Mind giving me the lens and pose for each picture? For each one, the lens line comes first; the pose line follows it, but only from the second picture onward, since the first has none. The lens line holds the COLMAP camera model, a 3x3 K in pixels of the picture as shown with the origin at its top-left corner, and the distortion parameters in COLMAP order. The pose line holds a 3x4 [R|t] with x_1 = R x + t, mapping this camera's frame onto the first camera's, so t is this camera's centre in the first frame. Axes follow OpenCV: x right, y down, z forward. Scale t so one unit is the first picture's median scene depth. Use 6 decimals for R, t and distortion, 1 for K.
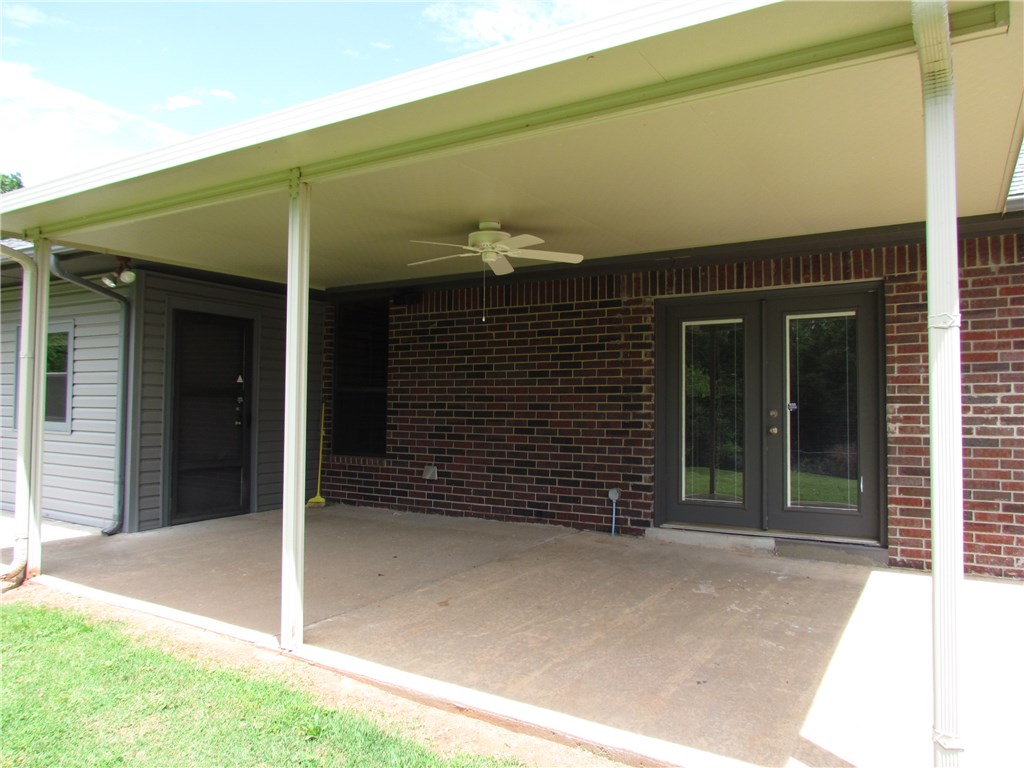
lens RADIAL K [[730.7, 0, 504.3], [0, 730.7, 377.3], [0, 0, 1]] dist [-0.027367, 0.002961]
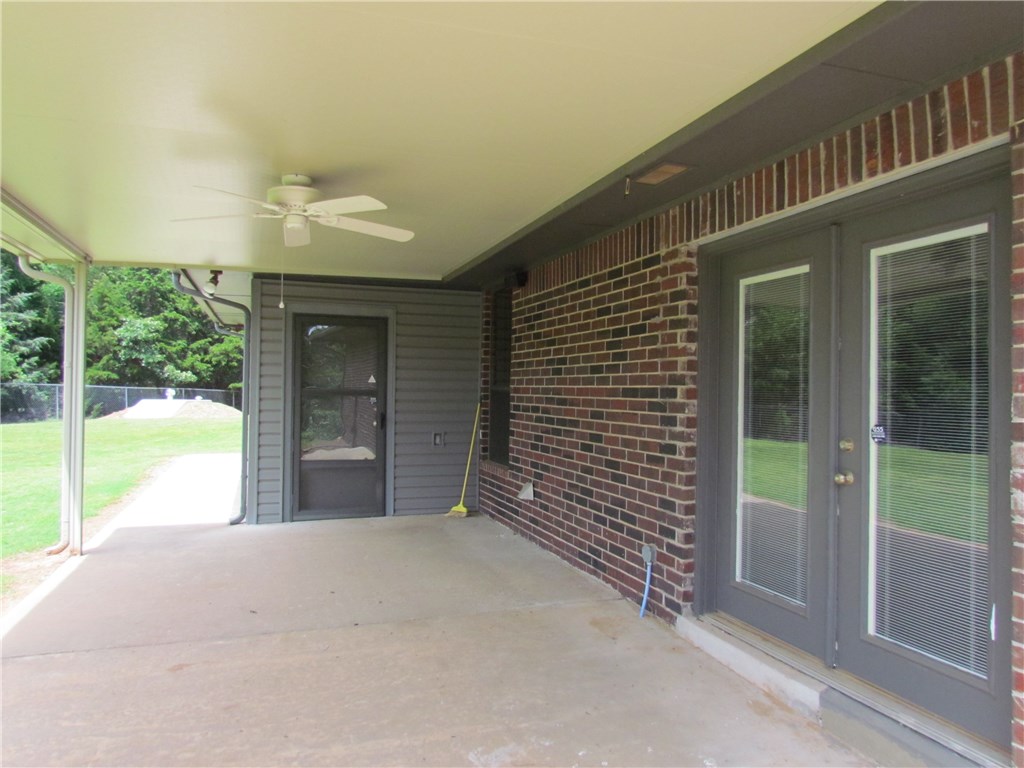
lens RADIAL K [[730.7, 0, 511.9], [0, 730.7, 376.7], [0, 0, 1]] dist [-0.027367, 0.002961]
pose [[0.766076, -0.009722, -0.642676, 0.482197], [0.020485, 0.999747, 0.009294, -0.006487], [0.642423, -0.020285, 0.766082, 0.428123]]
